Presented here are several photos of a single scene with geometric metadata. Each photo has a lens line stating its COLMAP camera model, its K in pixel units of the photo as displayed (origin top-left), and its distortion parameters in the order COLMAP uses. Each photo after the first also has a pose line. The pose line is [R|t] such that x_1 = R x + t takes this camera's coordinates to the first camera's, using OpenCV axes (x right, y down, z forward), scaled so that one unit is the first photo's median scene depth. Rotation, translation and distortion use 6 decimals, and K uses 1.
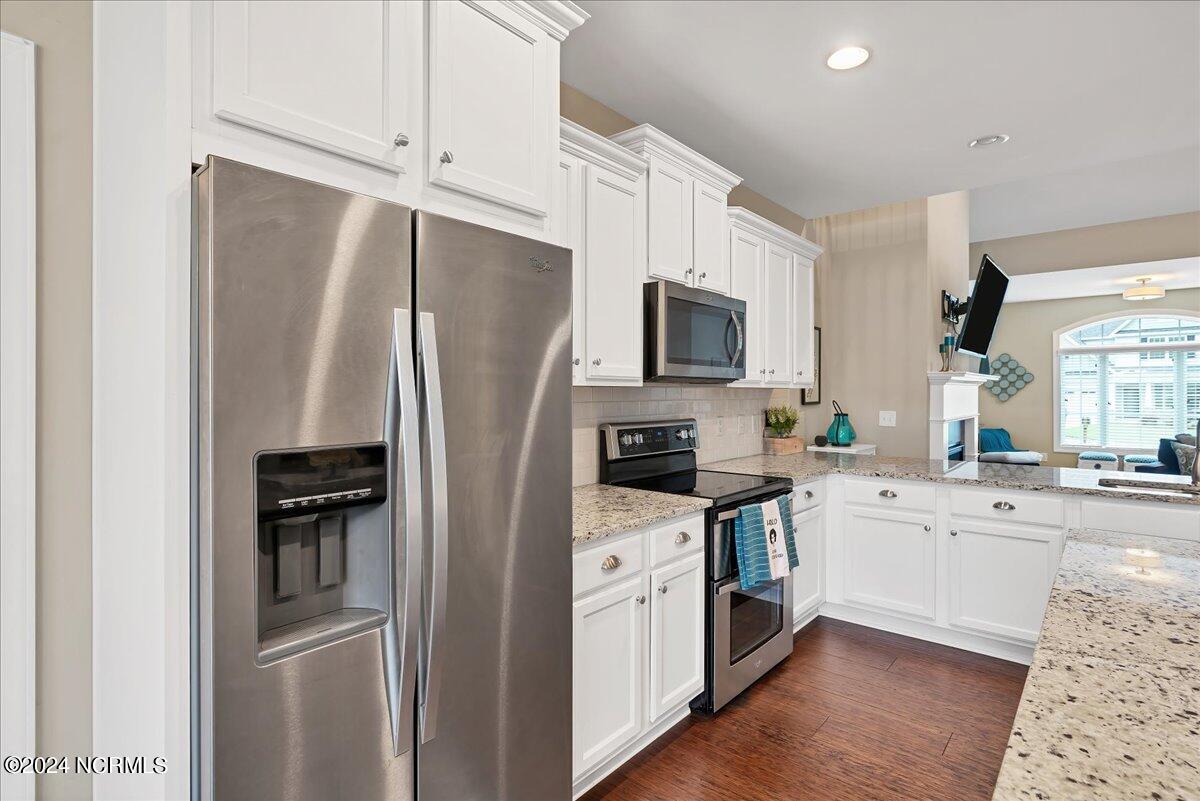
lens RADIAL K [[591.3, 0, 604.7], [0, 591.3, 399.7], [0, 0, 1]] dist [-0.001319, 0.000972]
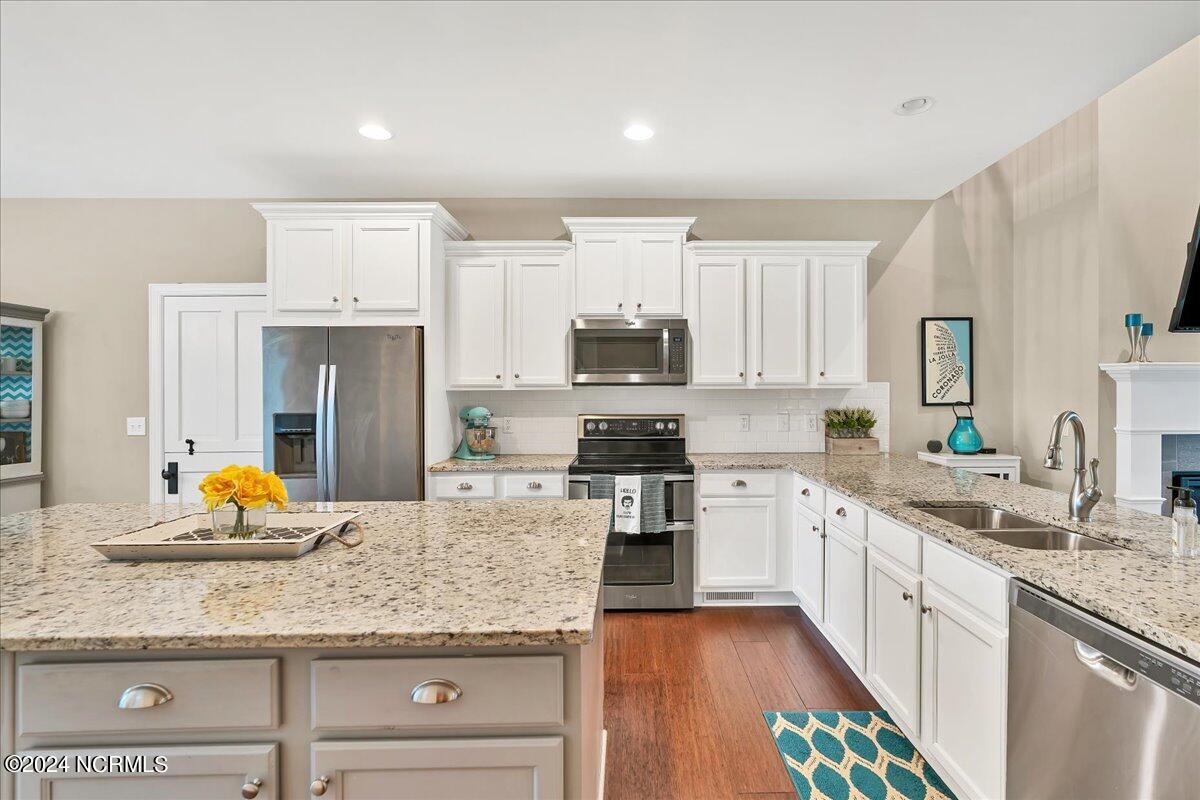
lens RADIAL K [[574.3, 0, 642.7], [0, 574.3, 394.5], [0, 0, 1]] dist [-0.010034, 0.000366]
pose [[0.665921, -0.002053, -0.746019, 1.090555], [-0.004922, 0.999962, -0.007145, -0.000824], [0.746006, 0.008430, 0.665886, 0.139613]]
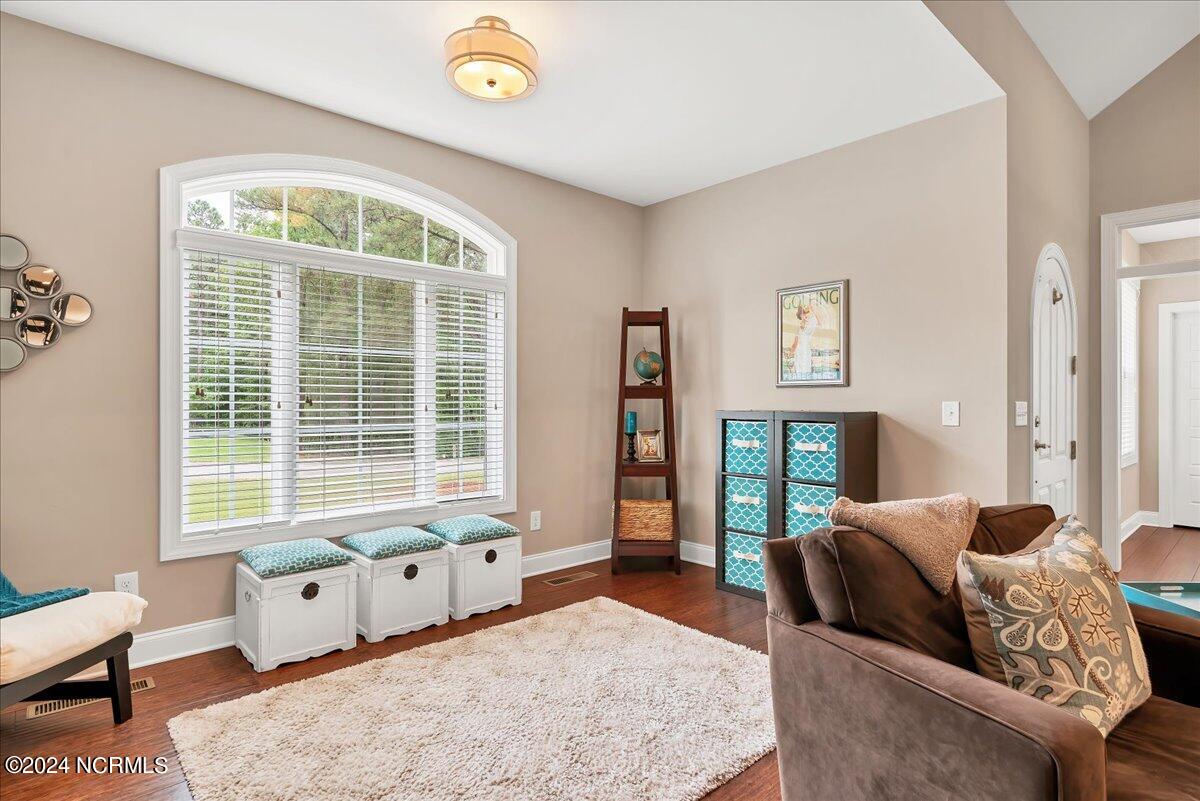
lens RADIAL K [[629.3, 0, 600.0], [0, 629.3, 400.5], [0, 0, 1]] dist [-0.002255, -0.001052]
pose [[0.125124, -0.001365, 0.992140, 1.356968], [0.010764, 0.999942, 0.000018, 0.021840], [-0.992083, 0.010677, 0.125132, 2.139255]]
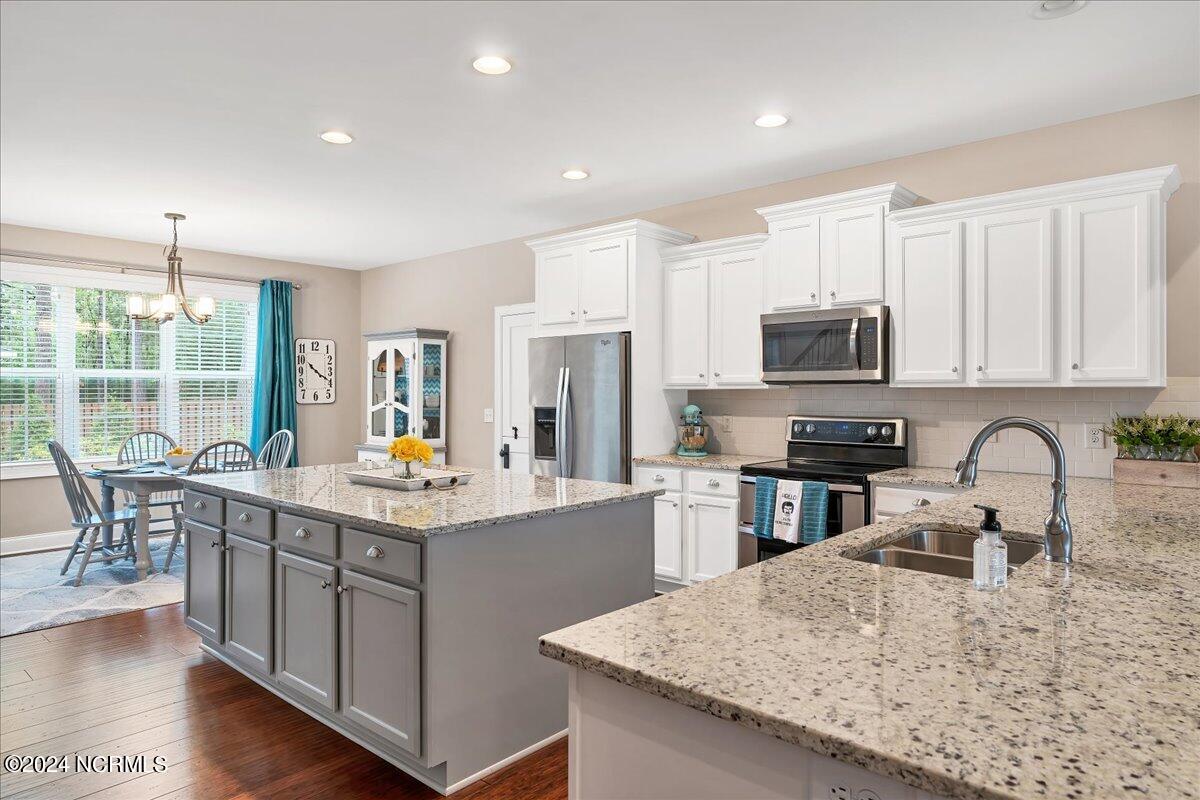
lens RADIAL K [[732.0, 0, 612.3], [0, 732.0, 394.3], [0, 0, 1]] dist [0.000690, 0.000573]
pose [[-0.011169, 0.002686, -0.999934, 1.571167], [-0.012621, 0.999916, 0.002827, -0.007191], [0.999858, 0.012651, -0.011134, 0.551622]]
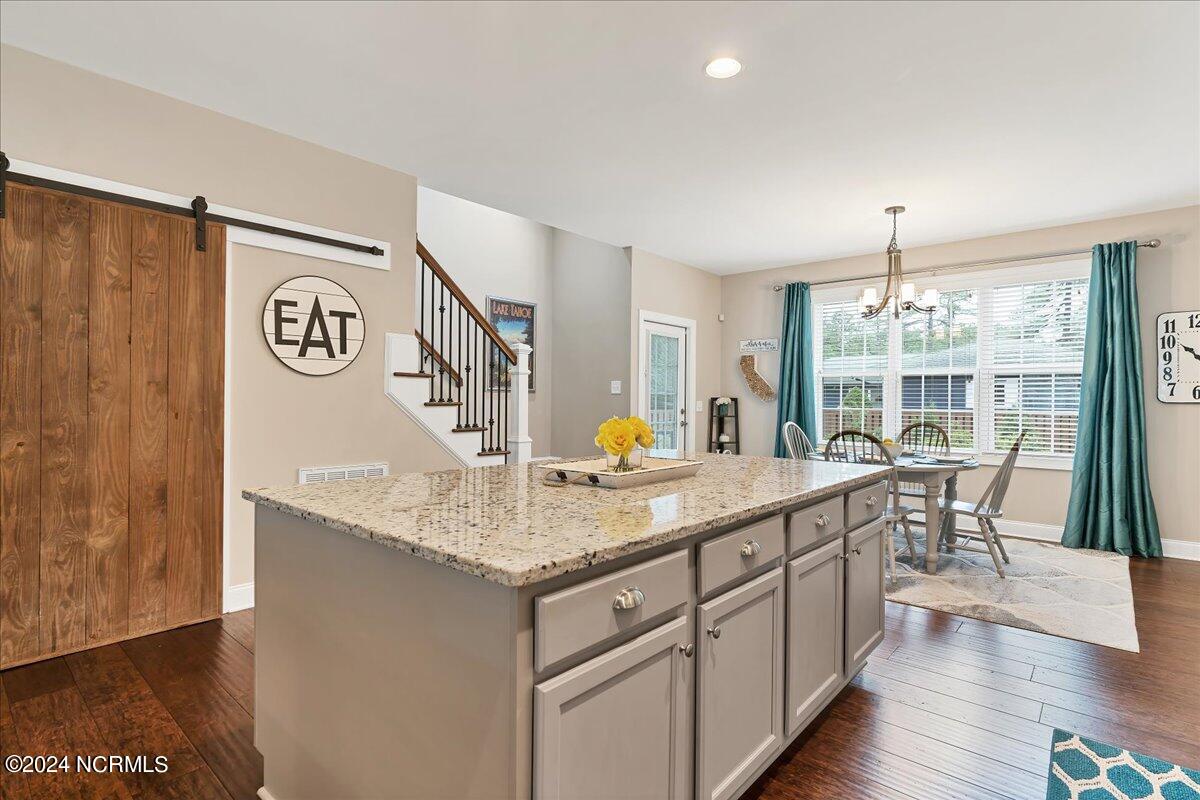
lens RADIAL K [[591.3, 0, 604.7], [0, 591.3, 399.2], [0, 0, 1]] dist [-0.001319, 0.000972]
pose [[-0.999937, -0.011150, -0.001007, 0.443651], [-0.011163, 0.999854, 0.012961, 0.035588], [0.000863, 0.012971, -0.999915, 0.945064]]
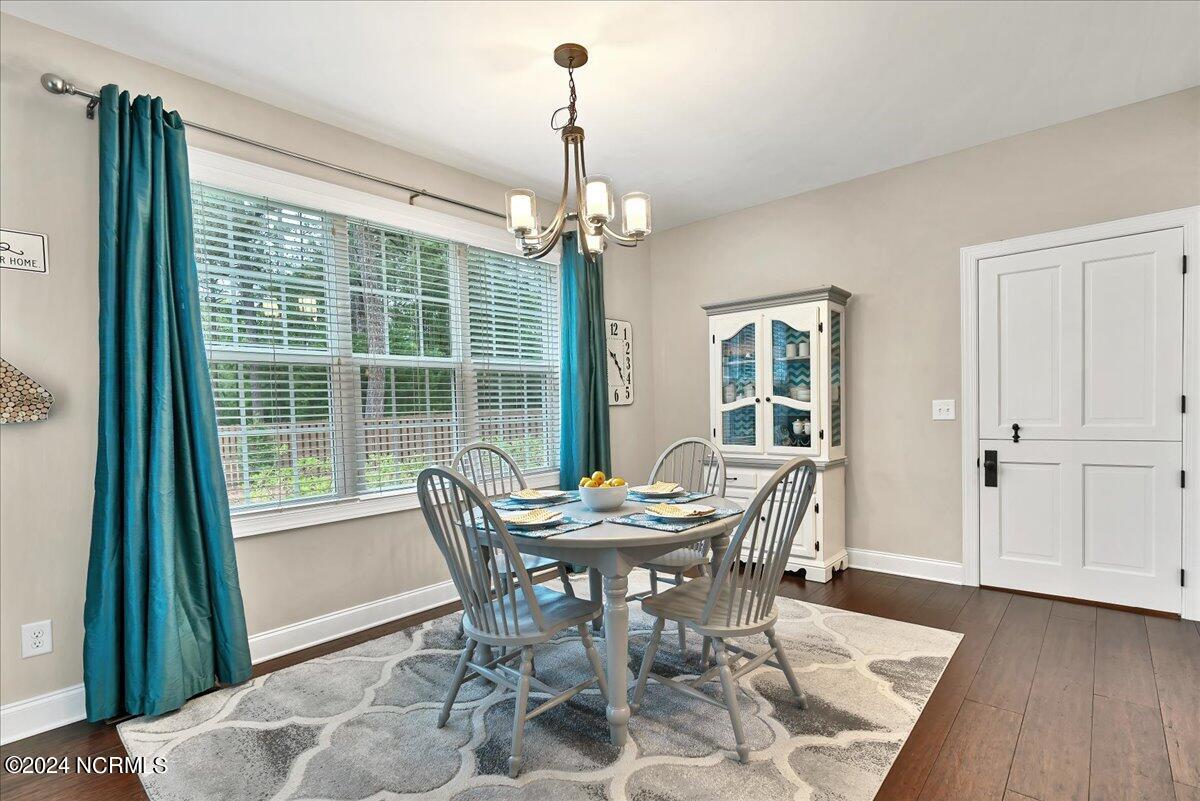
lens RADIAL K [[586.2, 0, 614.1], [0, 586.2, 424.3], [0, 0, 1]] dist [-0.000429, 0.000006]
pose [[0.004422, 0.024575, -0.999688, 0.548810], [0.014122, 0.999597, 0.024635, 0.059928], [0.999890, -0.014227, 0.004073, -0.559098]]
